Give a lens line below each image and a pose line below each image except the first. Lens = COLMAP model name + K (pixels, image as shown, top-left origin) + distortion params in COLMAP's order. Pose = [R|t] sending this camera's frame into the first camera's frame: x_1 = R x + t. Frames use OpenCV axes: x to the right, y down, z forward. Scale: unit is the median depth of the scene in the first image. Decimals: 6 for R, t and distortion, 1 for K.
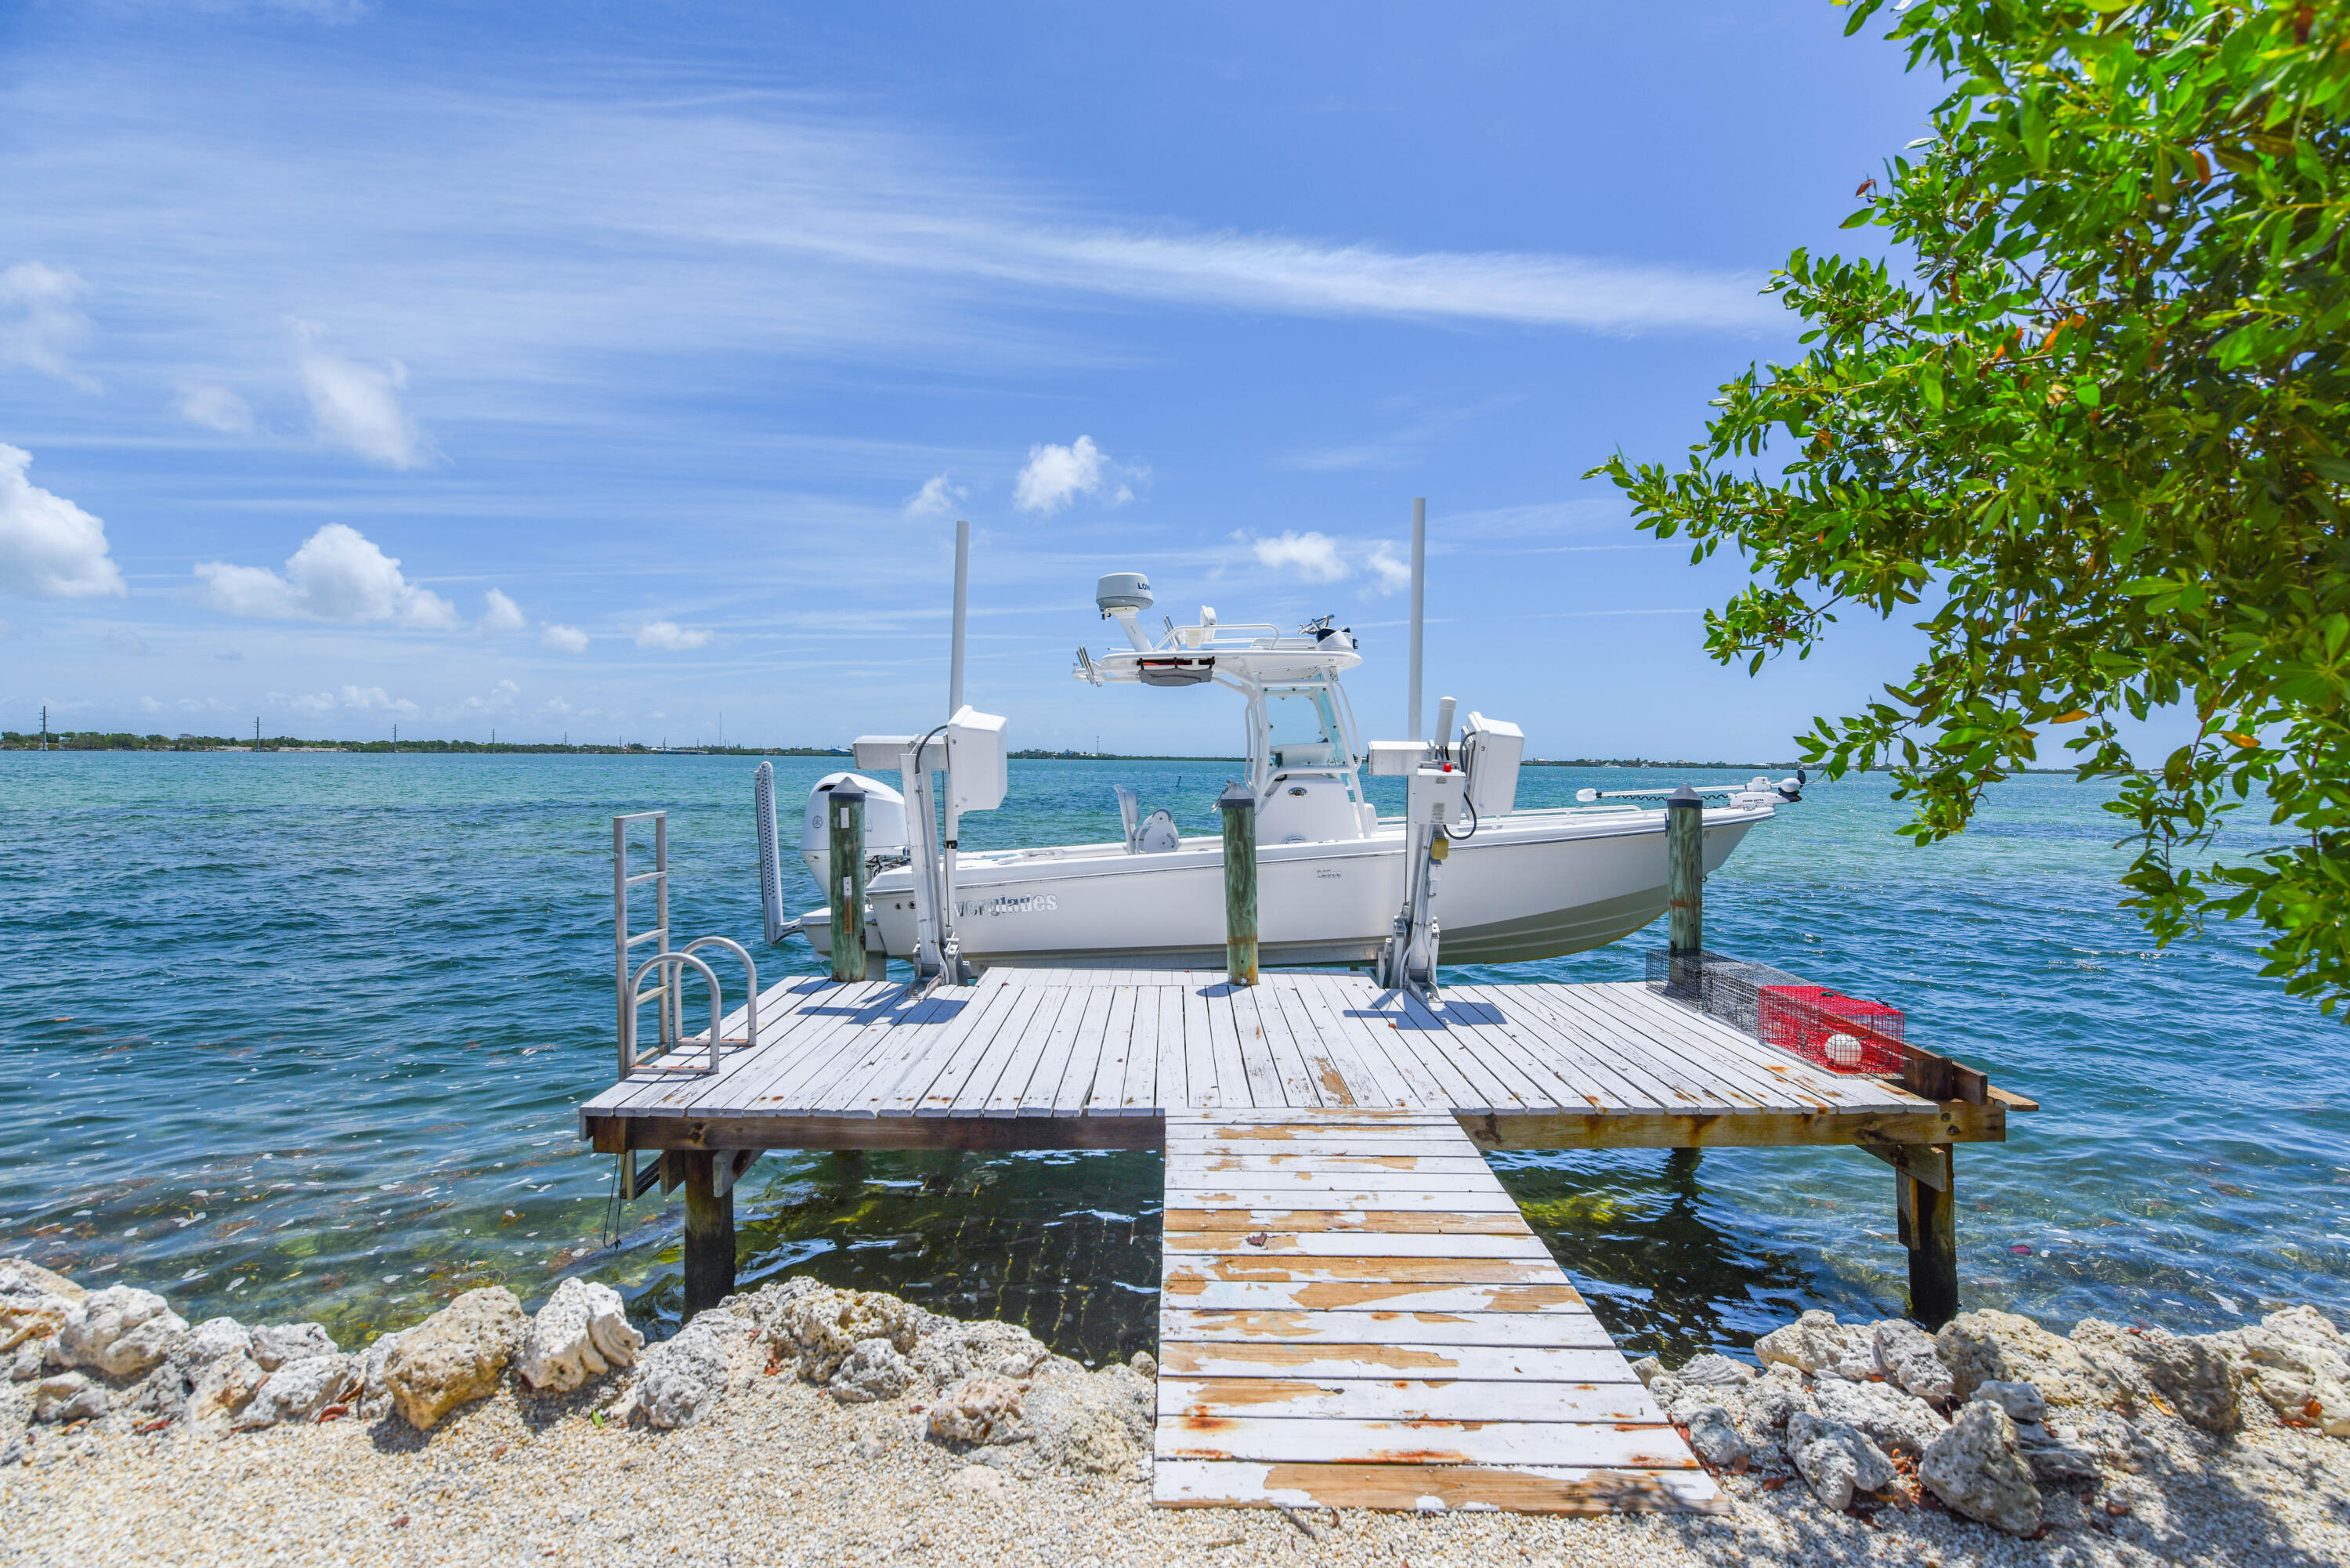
lens RADIAL K [[1052.6, 0, 1175.0], [0, 1052.6, 784.0], [0, 0, 1]] dist [0.000696, -0.009772]
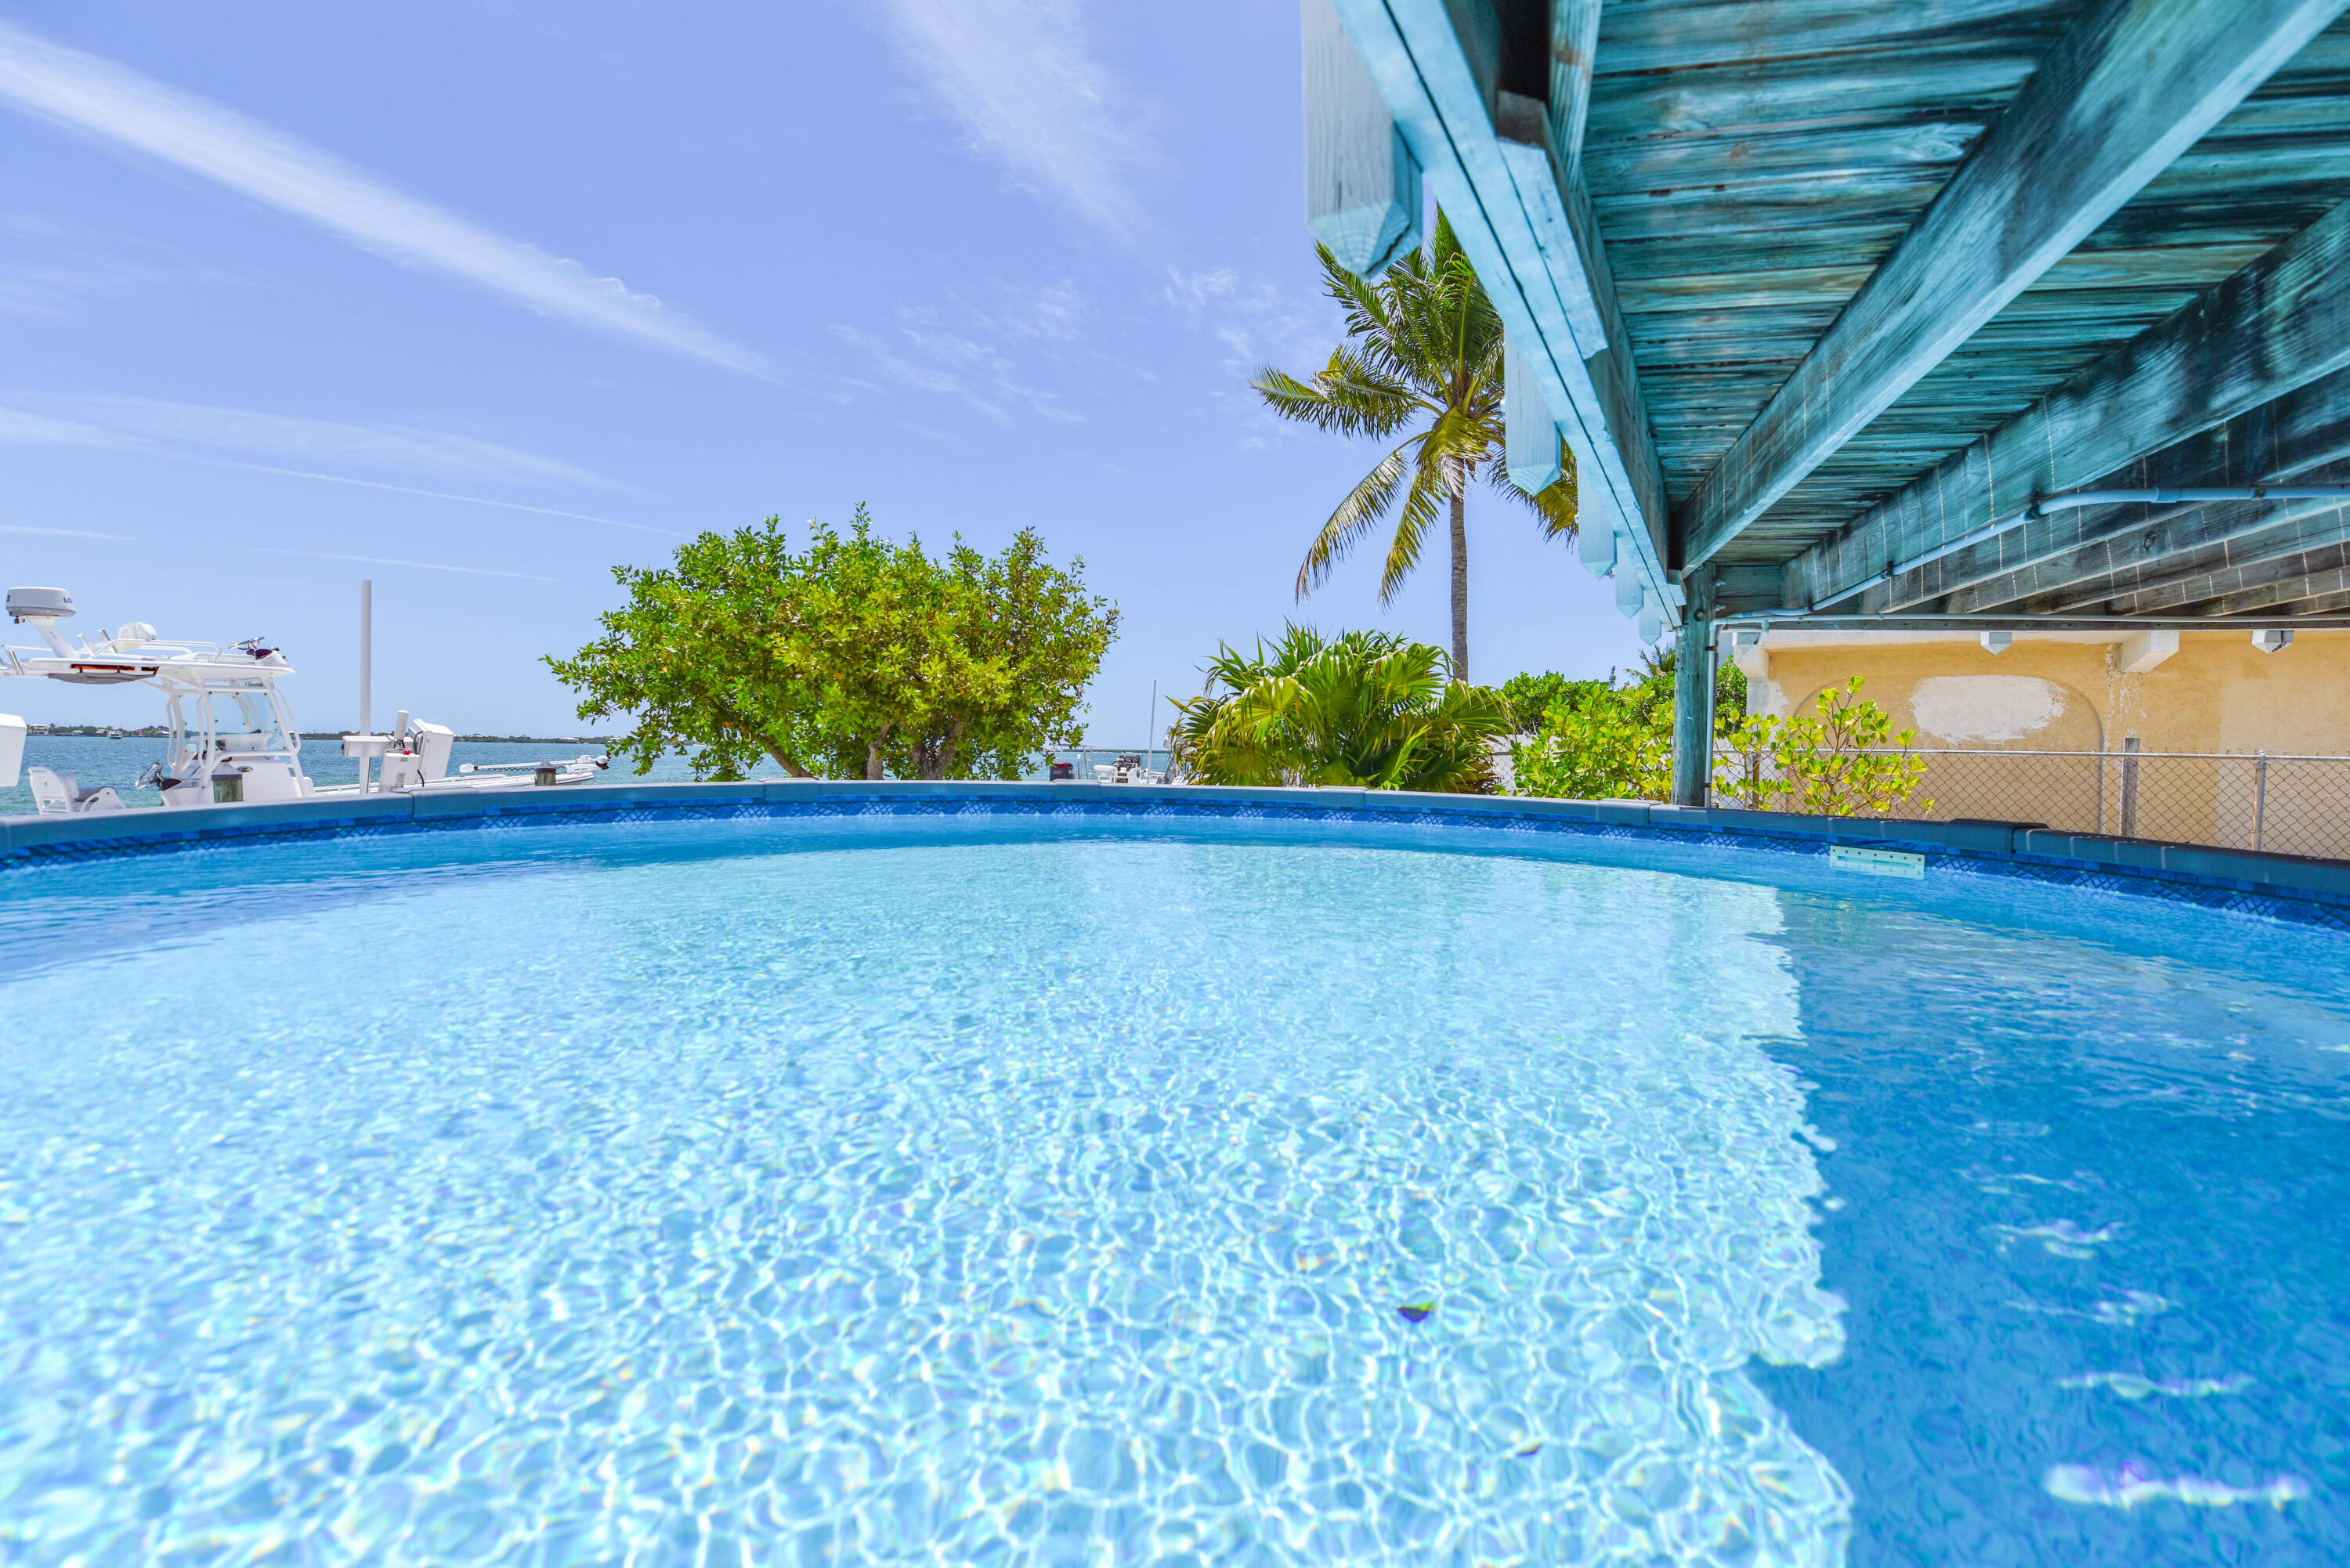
lens RADIAL K [[1052.6, 0, 1175.0], [0, 1052.6, 784.0], [0, 0, 1]] dist [0.000696, -0.009772]
pose [[0.509598, -0.035047, 0.859699, -0.553168], [0.013860, 0.999375, 0.032525, -0.002129], [-0.860301, -0.004659, 0.509765, -0.913184]]
